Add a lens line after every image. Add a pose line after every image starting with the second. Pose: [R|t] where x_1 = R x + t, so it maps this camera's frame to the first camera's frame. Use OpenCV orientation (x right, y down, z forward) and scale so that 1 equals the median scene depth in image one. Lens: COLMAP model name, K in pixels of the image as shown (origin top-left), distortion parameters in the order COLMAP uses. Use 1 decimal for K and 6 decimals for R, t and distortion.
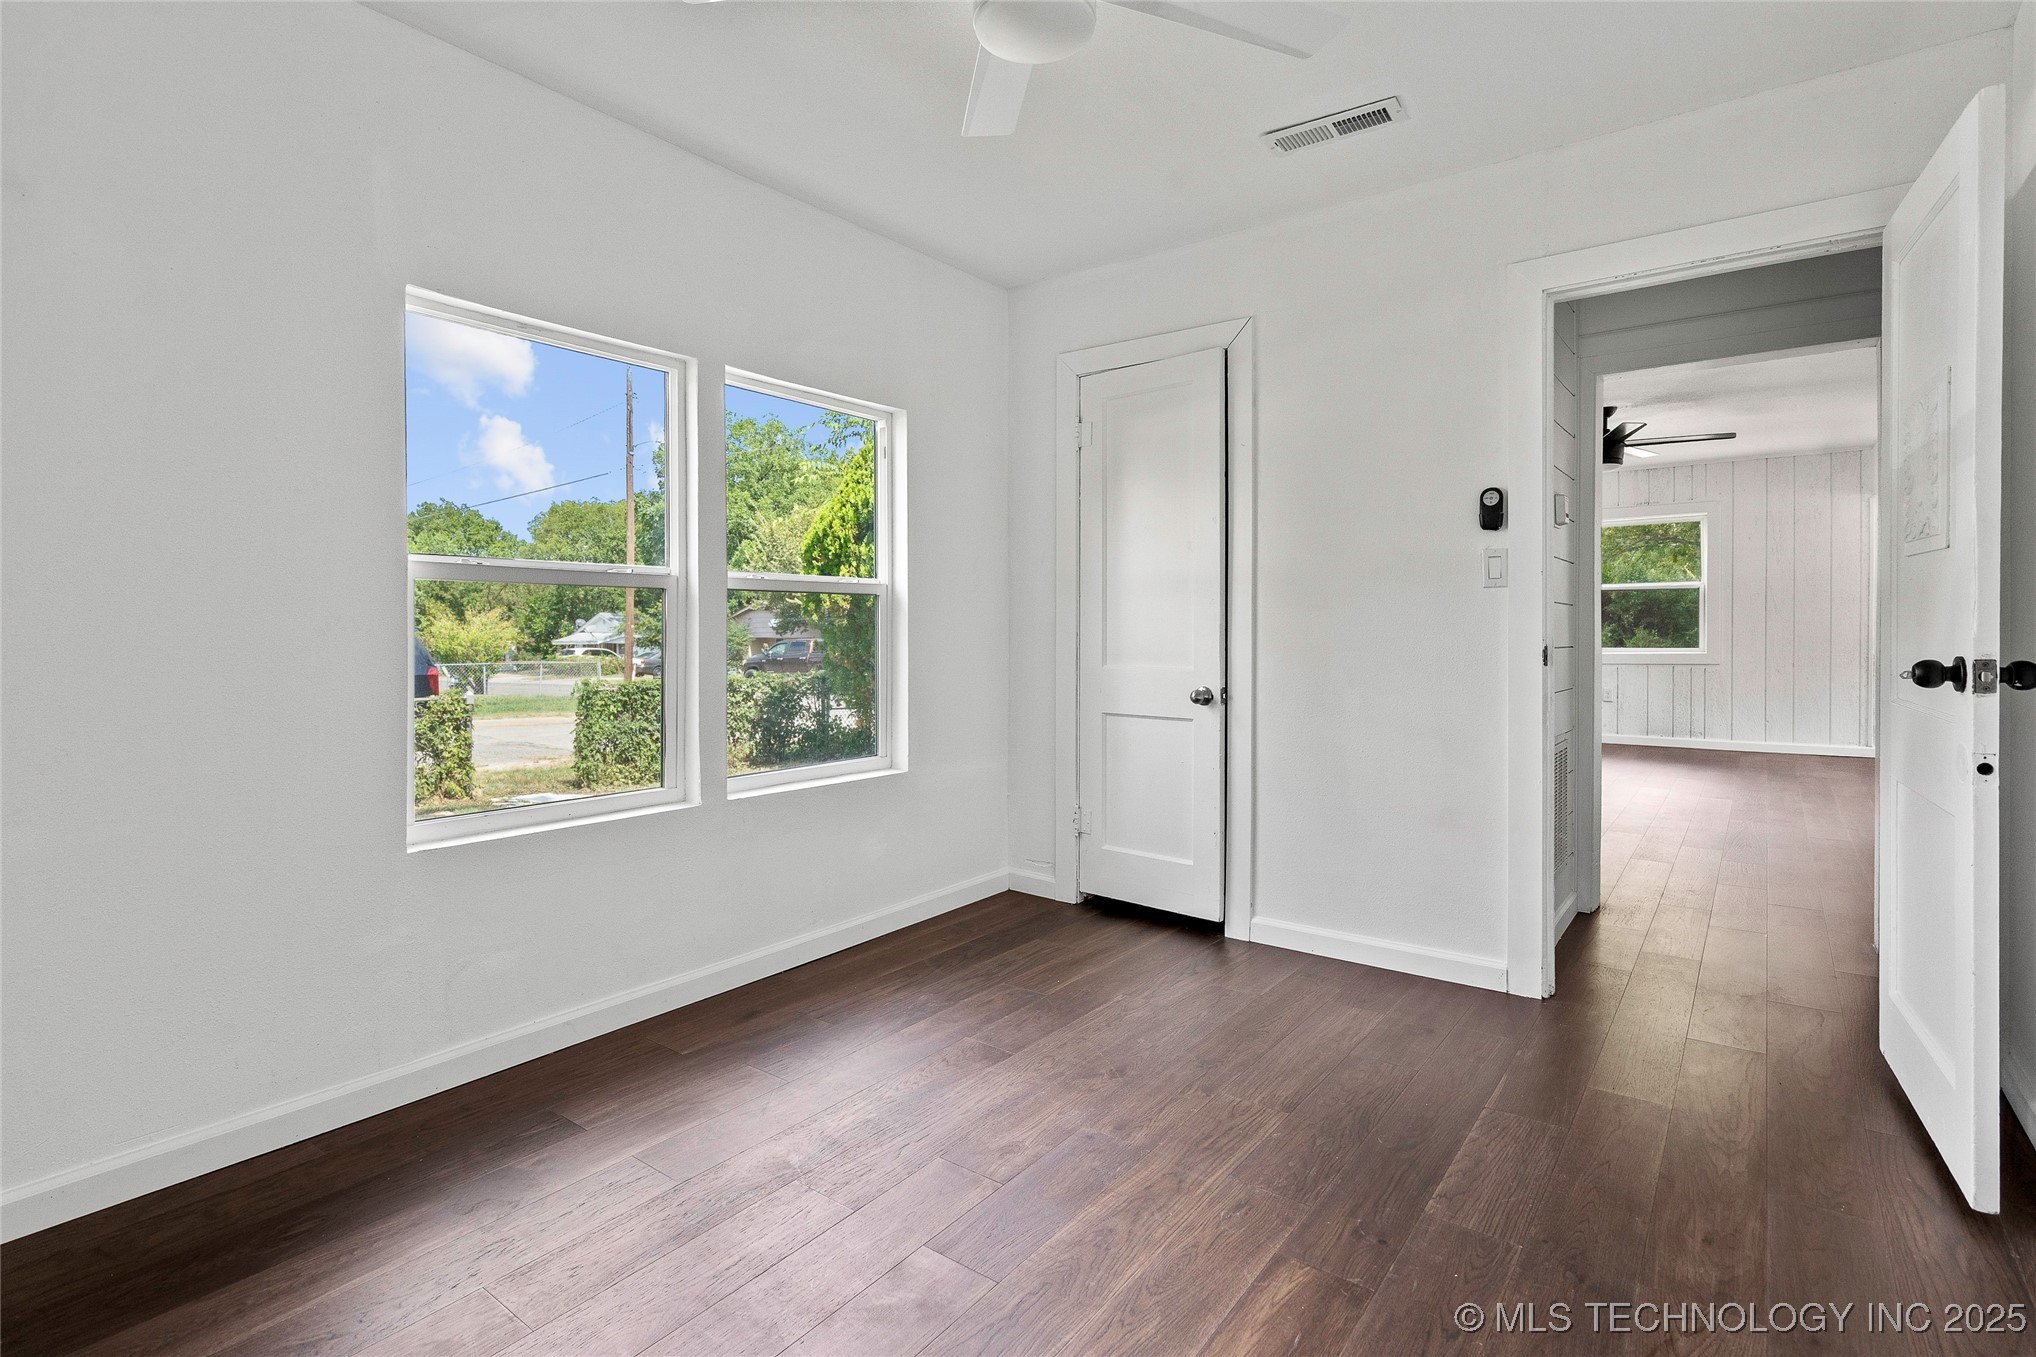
lens RADIAL K [[995.5, 0, 1019.9], [0, 995.5, 633.0], [0, 0, 1]] dist [0.000171, 0.000454]
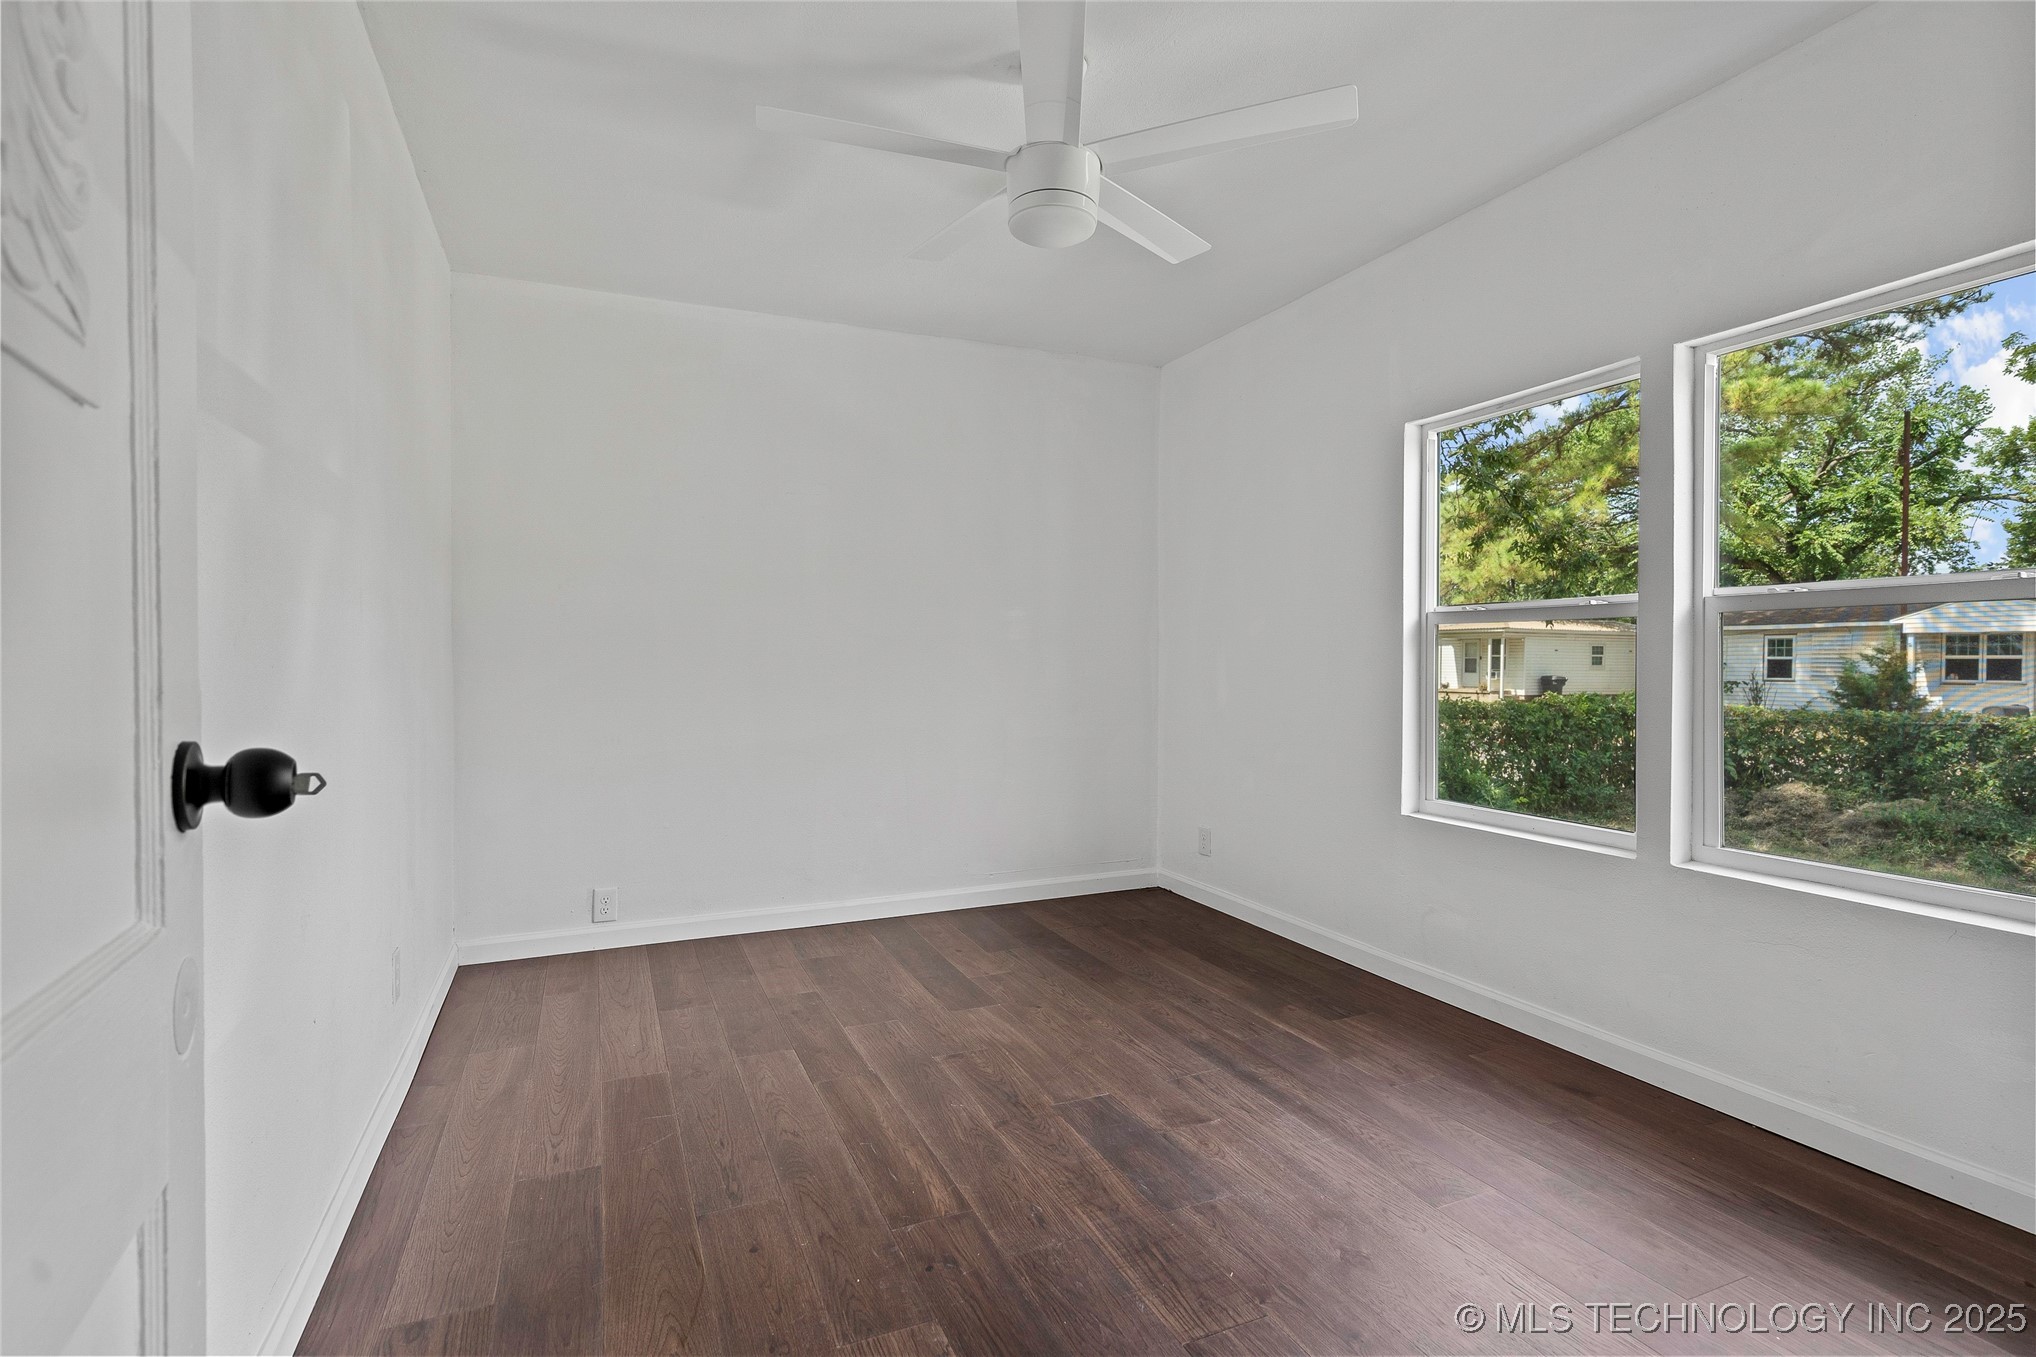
lens RADIAL K [[967.6, 0, 990.1], [0, 967.6, 673.0], [0, 0, 1]] dist [-0.001051, -0.000052]
pose [[-0.512278, 0.014379, -0.858699, 0.637866], [-0.000677, 0.999853, 0.017147, -0.006899], [0.858819, 0.009366, -0.512193, 0.845765]]
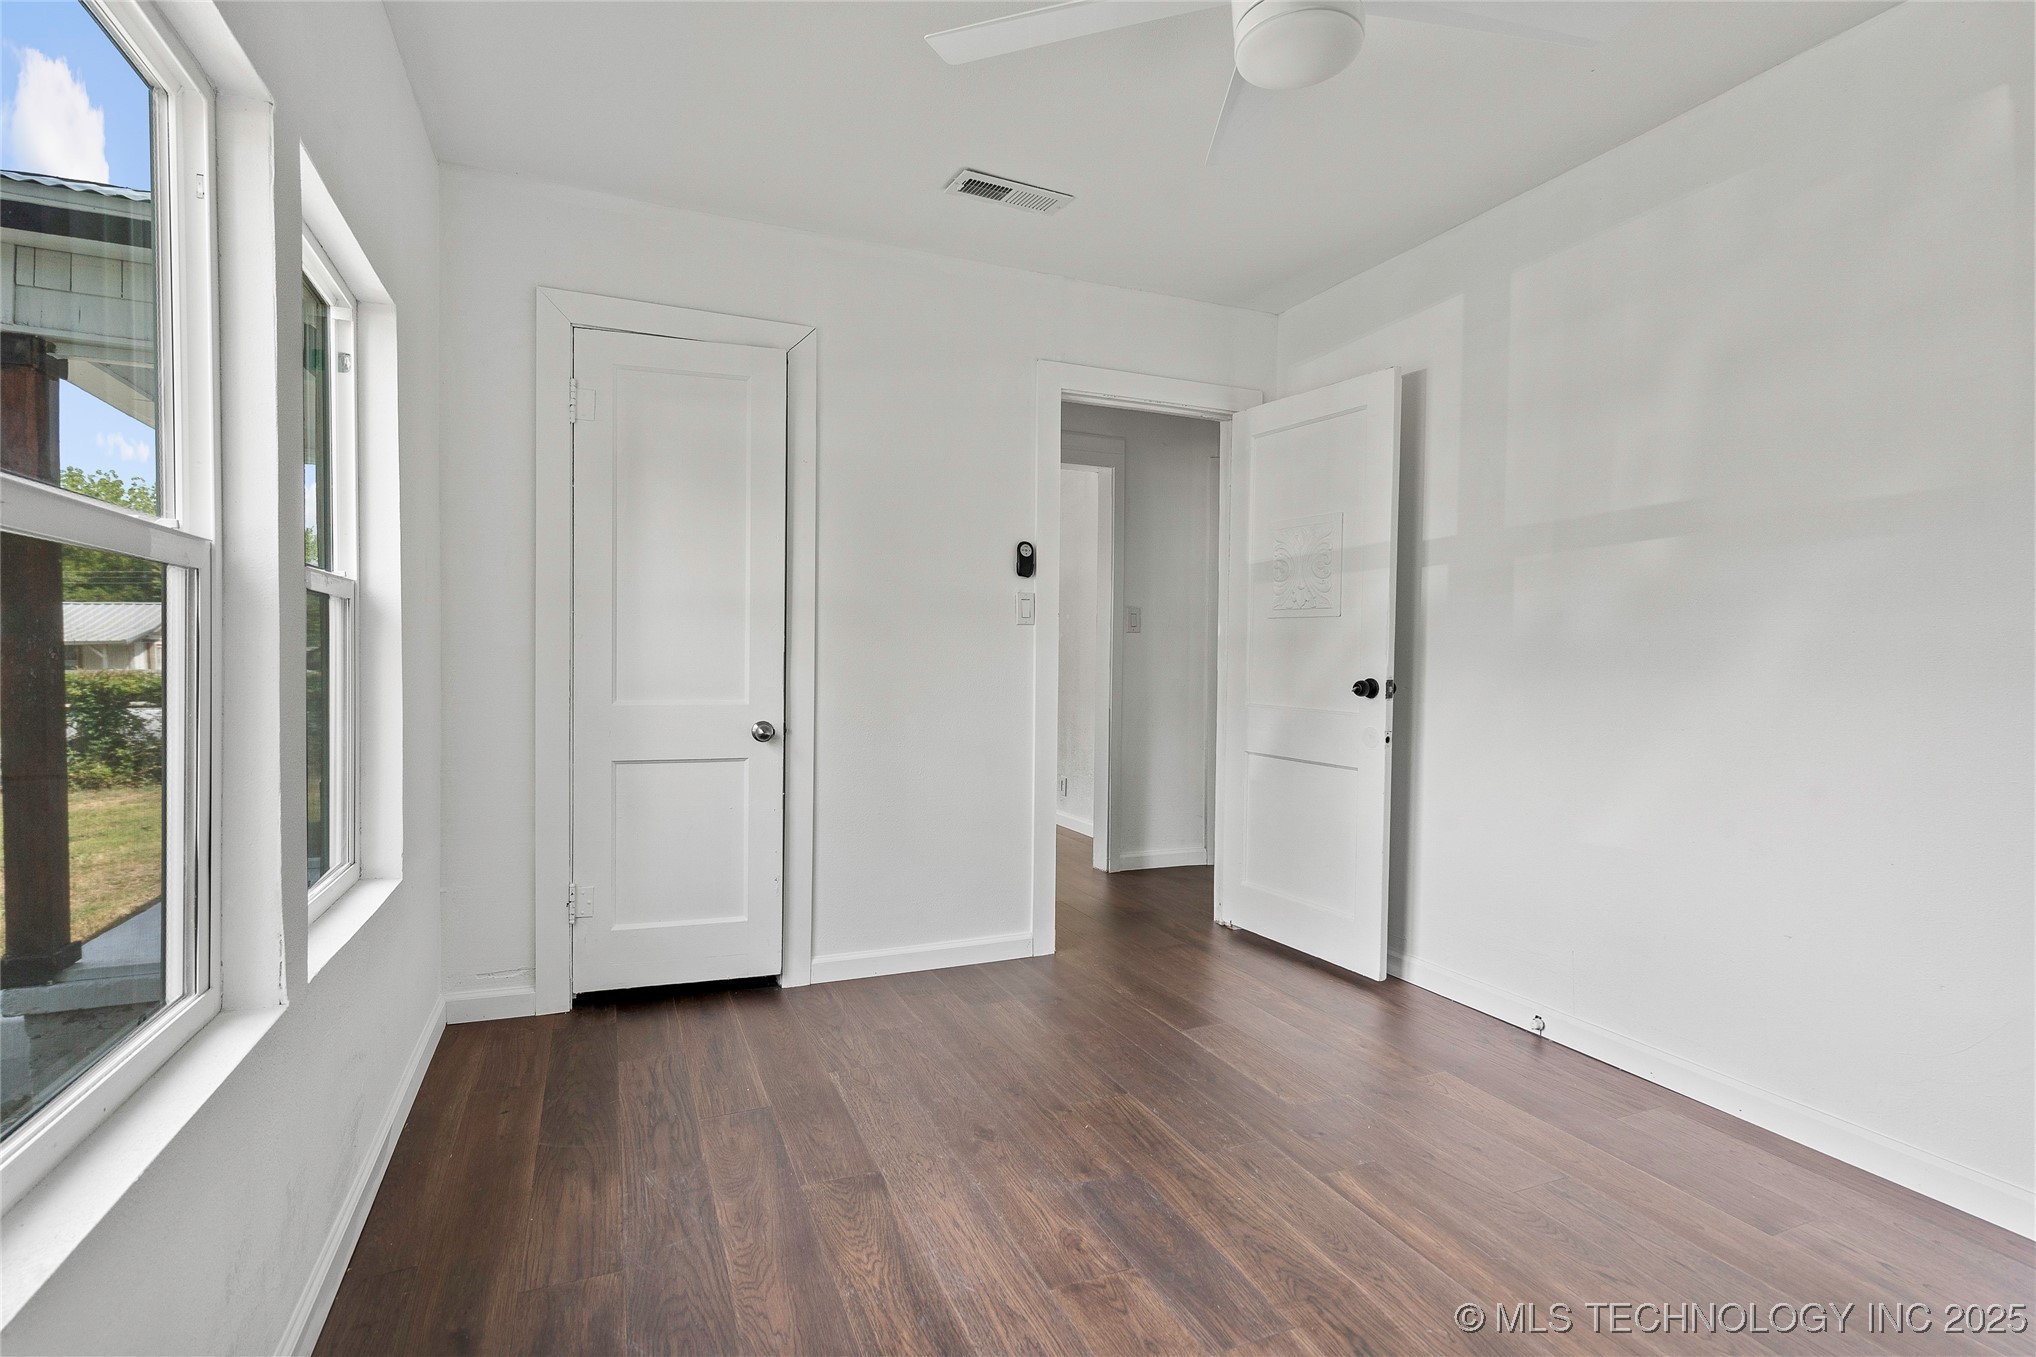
lens RADIAL K [[968.1, 0, 1014.0], [0, 968.1, 677.5], [0, 0, 1]] dist [0.000904, 0.001743]
pose [[0.498989, -0.012120, 0.866524, -0.502648], [-0.005325, 0.999840, 0.017051, -0.001975], [-0.866592, -0.013122, 0.498844, 0.394721]]
